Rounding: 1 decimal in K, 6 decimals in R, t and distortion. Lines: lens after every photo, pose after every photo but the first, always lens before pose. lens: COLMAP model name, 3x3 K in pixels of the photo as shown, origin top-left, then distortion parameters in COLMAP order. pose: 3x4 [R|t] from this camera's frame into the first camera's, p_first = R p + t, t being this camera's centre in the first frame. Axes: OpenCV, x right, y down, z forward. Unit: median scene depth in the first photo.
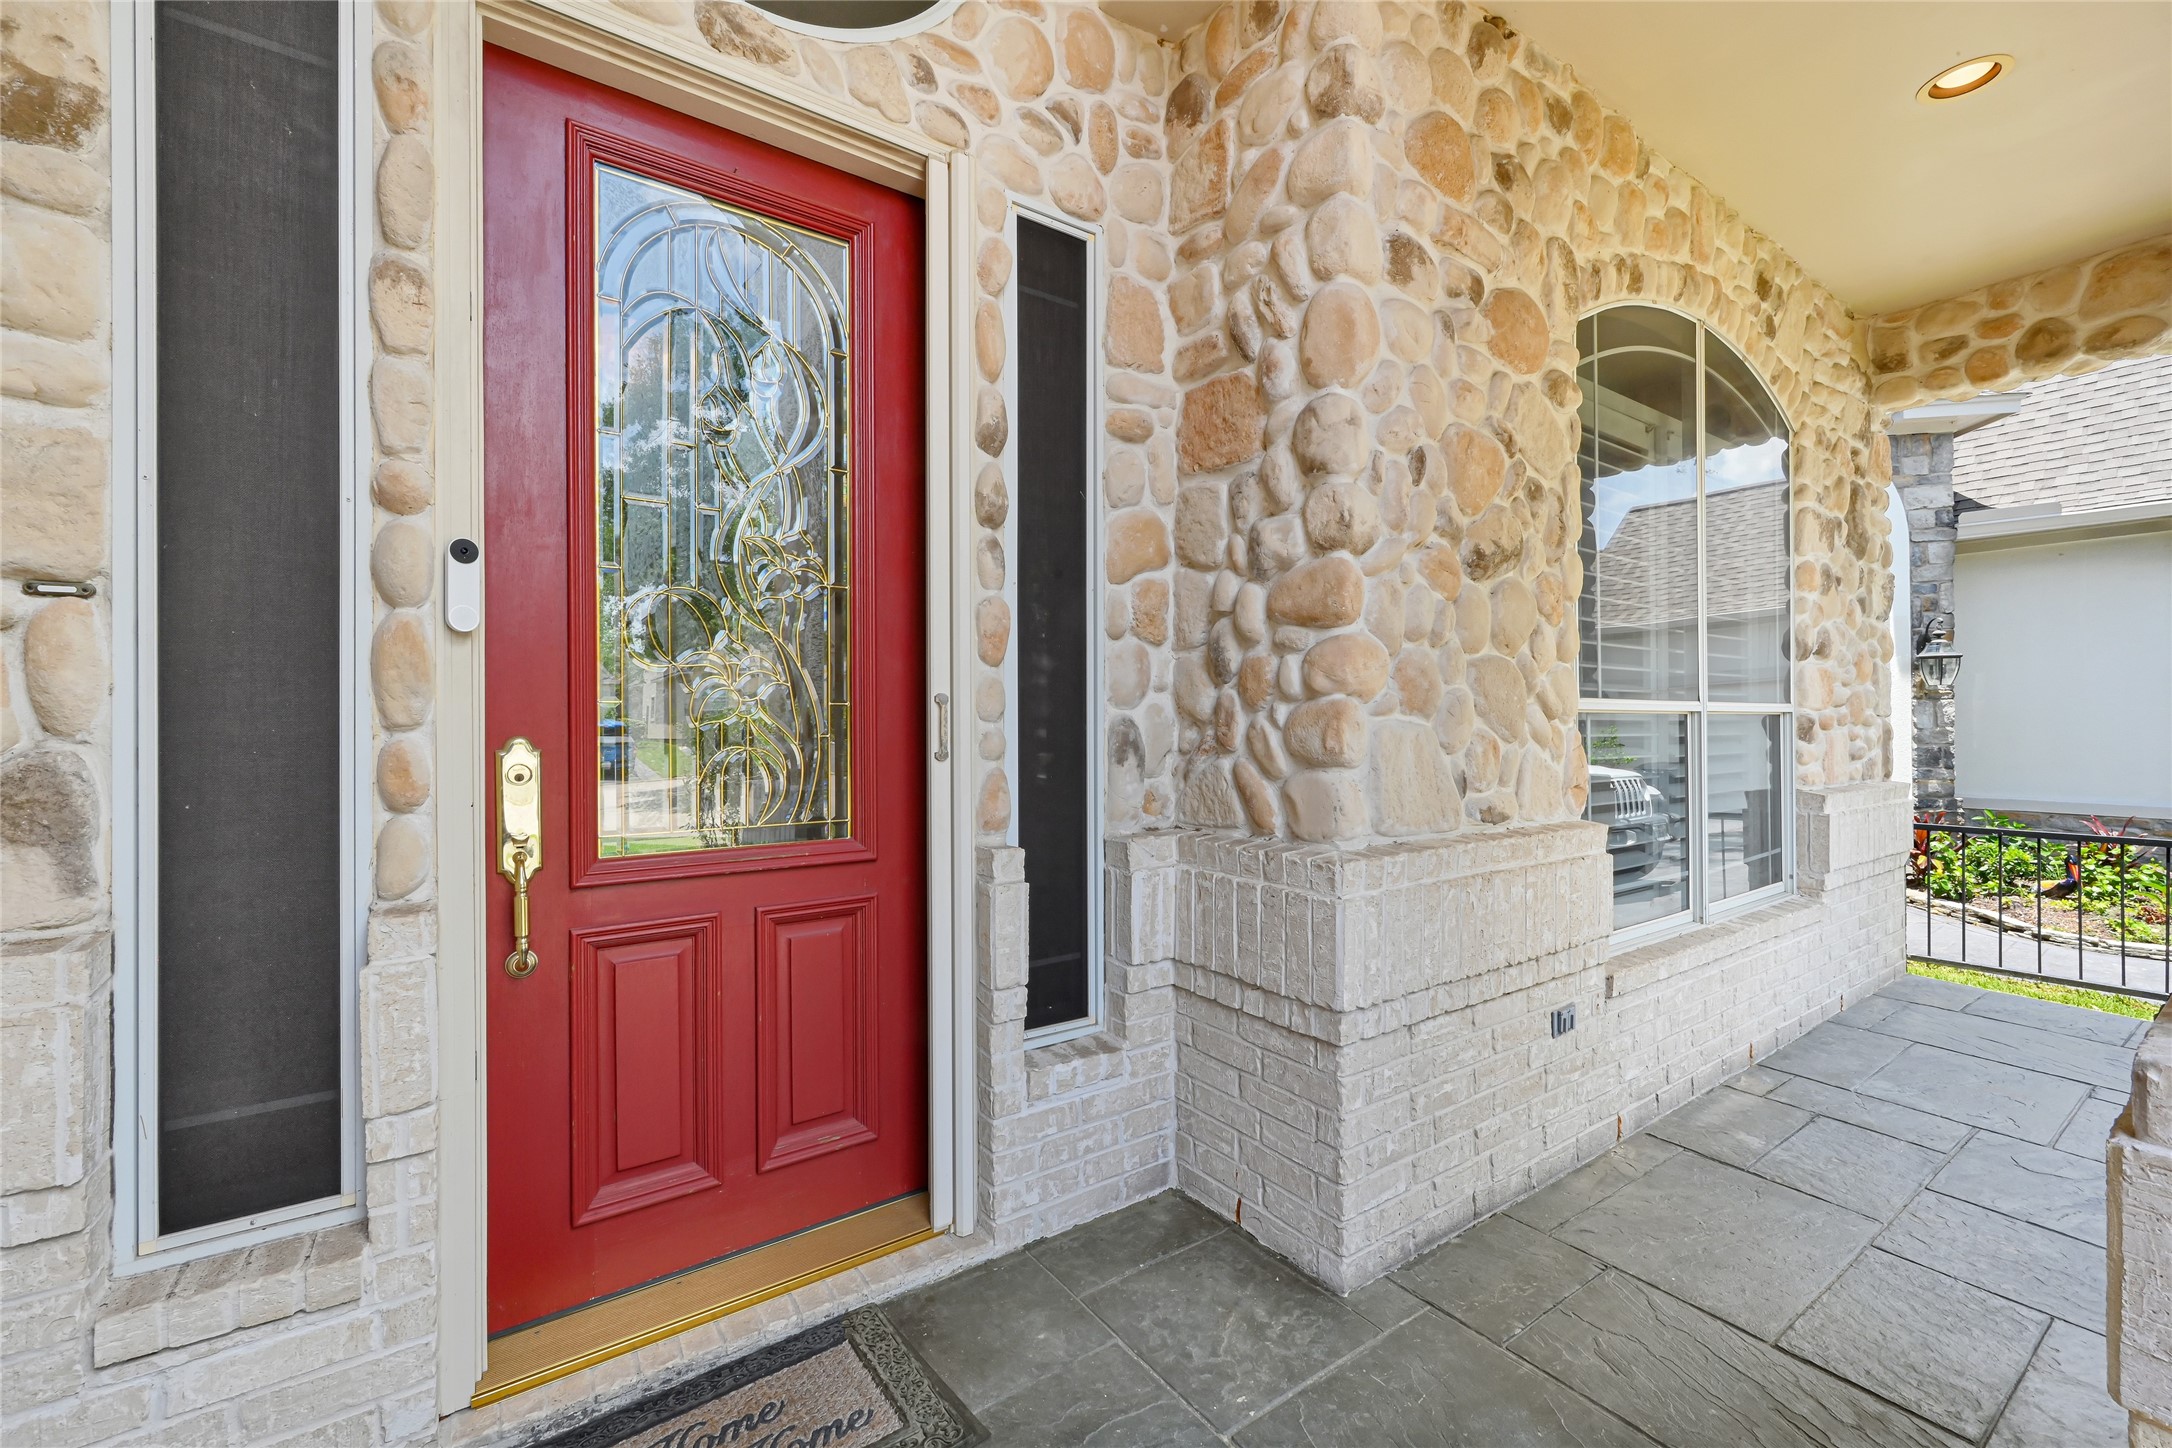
lens RADIAL K [[883.7, 0, 1086.2], [0, 883.7, 719.3], [0, 0, 1]] dist [-0.001355, -0.000035]
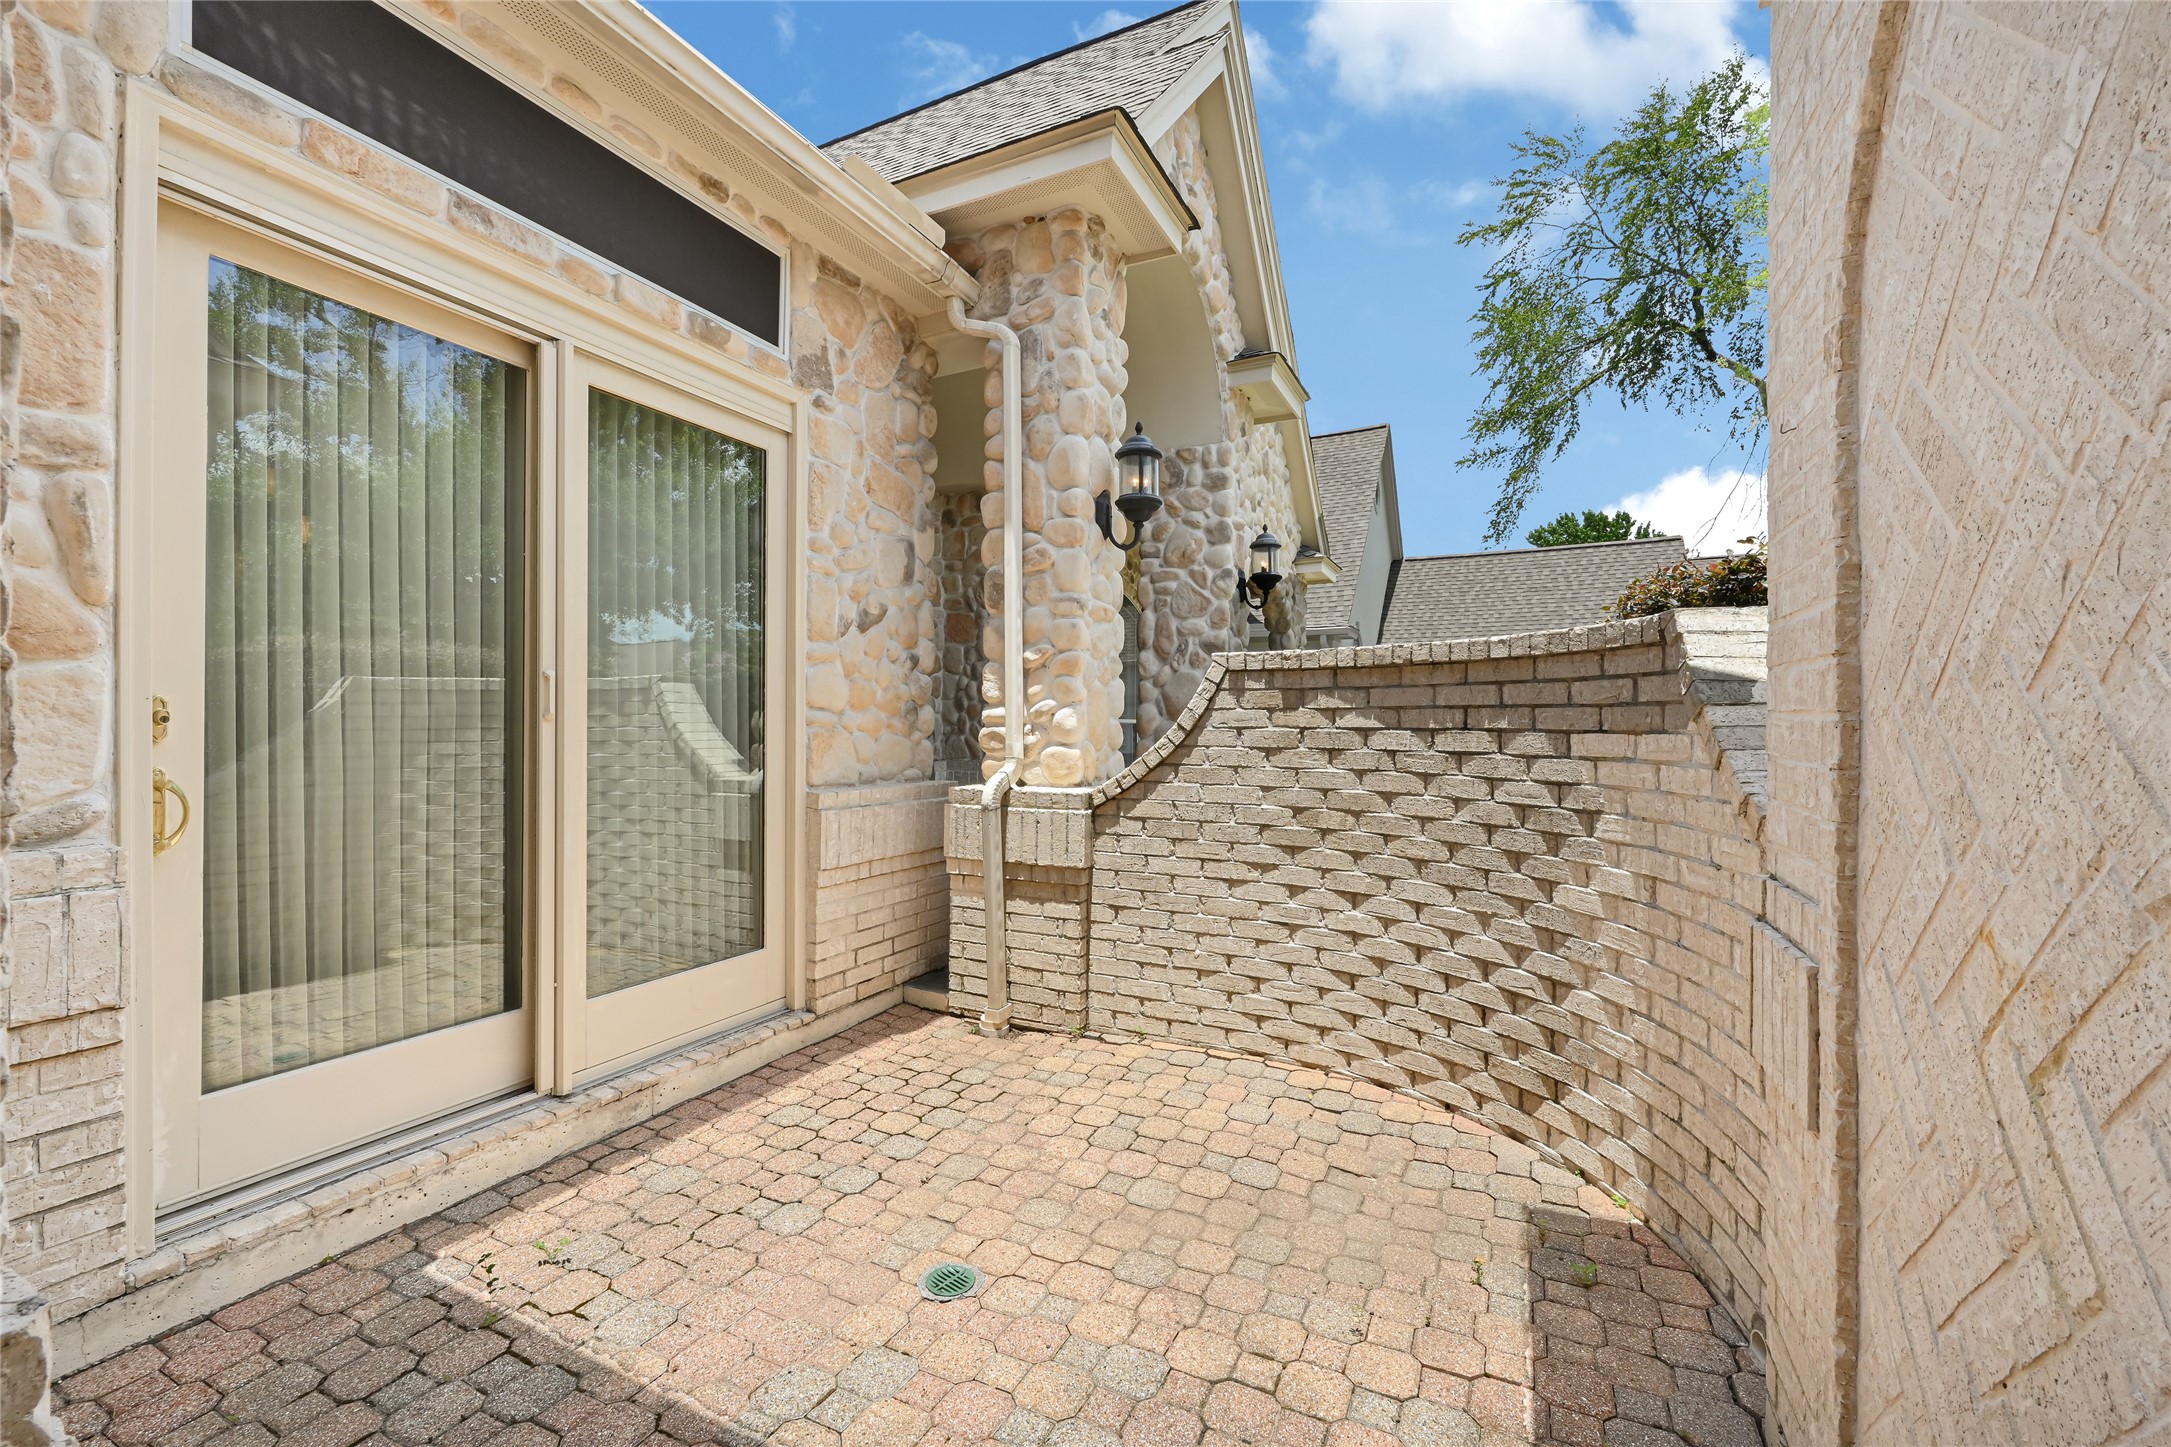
lens RADIAL K [[883.3, 0, 1085.4], [0, 883.3, 727.4], [0, 0, 1]] dist [-0.001355, -0.000035]
pose [[0.879544, 0.006406, 0.475774, -0.943192], [-0.008600, 0.999960, 0.002435, 0.004484], [-0.475739, -0.006234, 0.879564, -1.947637]]
